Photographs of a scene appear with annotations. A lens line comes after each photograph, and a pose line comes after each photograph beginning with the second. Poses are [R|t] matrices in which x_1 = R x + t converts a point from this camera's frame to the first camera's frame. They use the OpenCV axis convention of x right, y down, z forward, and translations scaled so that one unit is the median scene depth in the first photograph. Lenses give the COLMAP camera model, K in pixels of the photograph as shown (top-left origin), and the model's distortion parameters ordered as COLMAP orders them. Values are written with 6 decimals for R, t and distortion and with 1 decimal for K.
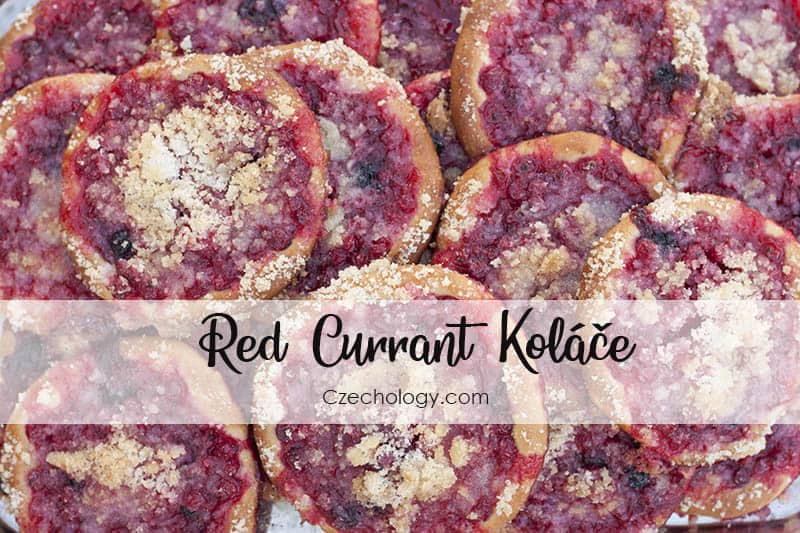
lens RADIAL K [[1967.6, 0, 400.0], [0, 1967.6, 266.5], [0, 0, 1]] dist [-0.089152, -0.169915]
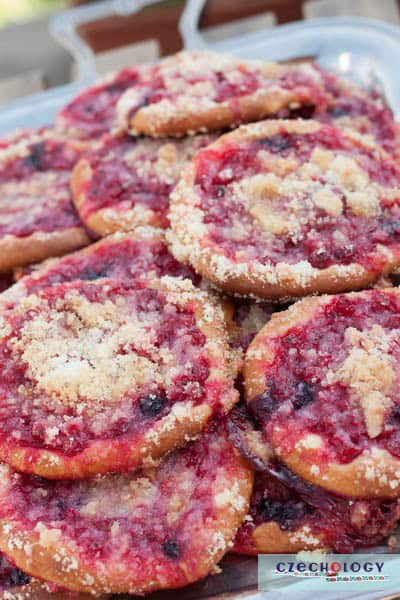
lens RADIAL K [[1475.7, 0, 200.0], [0, 1475.7, 300.0], [0, 0, 1]] dist [-0.089152, -0.169915]
pose [[-0.013218, -0.598466, 0.801039, -0.723859], [0.992257, -0.106794, -0.063414, 0.066592], [0.123498, 0.793998, 0.595244, 0.515867]]
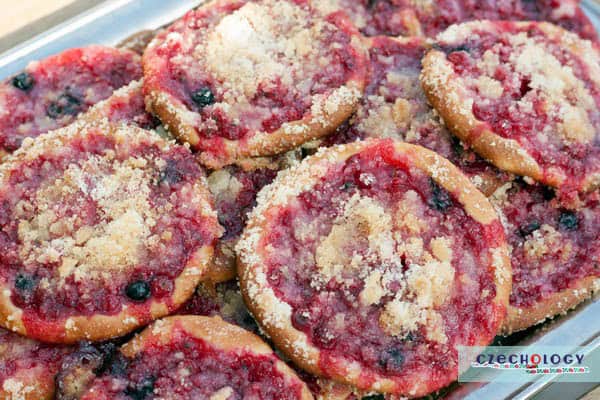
lens RADIAL K [[1475.7, 0, 300.0], [0, 1475.7, 200.0], [0, 0, 1]] dist [-0.089152, -0.169915]
pose [[0.807721, -0.429617, 0.403751, -0.351437], [0.575315, 0.724019, -0.380538, 0.338313], [-0.128838, 0.539653, 0.831971, 0.297101]]
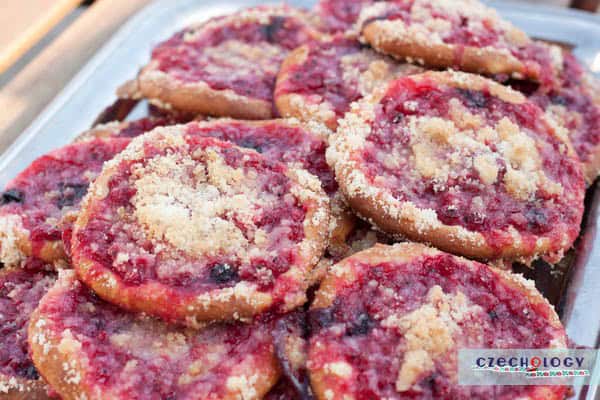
lens RADIAL K [[1475.7, 0, 300.0], [0, 1475.7, 200.0], [0, 0, 1]] dist [-0.089152, -0.169915]
pose [[0.357500, -0.498642, 0.789652, -0.718735], [0.926677, 0.294454, -0.233596, 0.193716], [-0.116035, 0.815262, 0.567347, 0.537626]]
